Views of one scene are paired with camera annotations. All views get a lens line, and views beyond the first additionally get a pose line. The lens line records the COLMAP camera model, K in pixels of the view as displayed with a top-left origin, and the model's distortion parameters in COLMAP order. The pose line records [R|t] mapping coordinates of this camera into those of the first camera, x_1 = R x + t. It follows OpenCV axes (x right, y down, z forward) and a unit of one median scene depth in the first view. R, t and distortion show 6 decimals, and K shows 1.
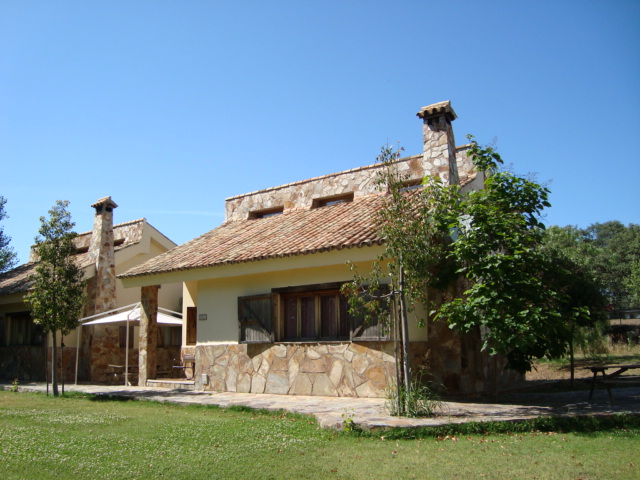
lens RADIAL K [[625.5, 0, 320.0], [0, 625.5, 240.0], [0, 0, 1]] dist [-0.210768, 0.214301]
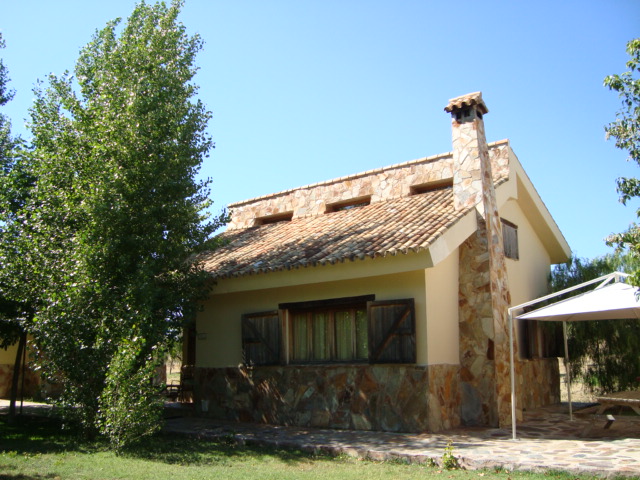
lens RADIAL K [[625.5, 0, 320.0], [0, 625.5, 240.0], [0, 0, 1]] dist [-0.210768, 0.214301]
pose [[0.999892, -0.002426, -0.014485, -0.501457], [0.002247, 0.999921, -0.012387, 0.074416], [0.014514, 0.012353, 0.999818, 0.451595]]
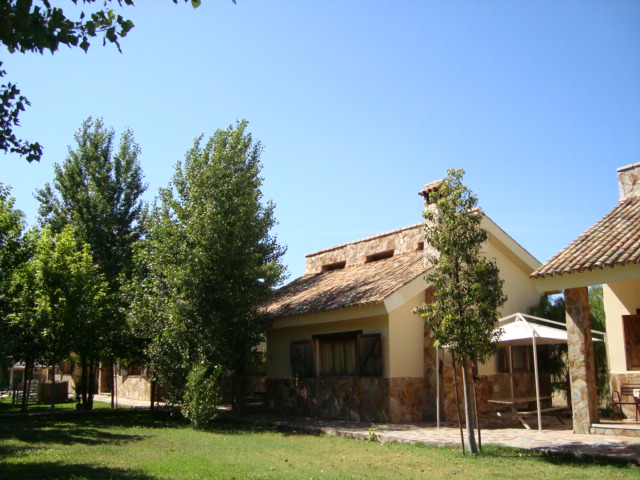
lens RADIAL K [[625.5, 0, 320.0], [0, 625.5, 240.0], [0, 0, 1]] dist [-0.210768, 0.214301]
pose [[0.961209, -0.055407, -0.270199, -0.296761], [0.048245, 0.998288, -0.033082, 0.024367], [0.271570, 0.018763, 0.962236, 0.210069]]
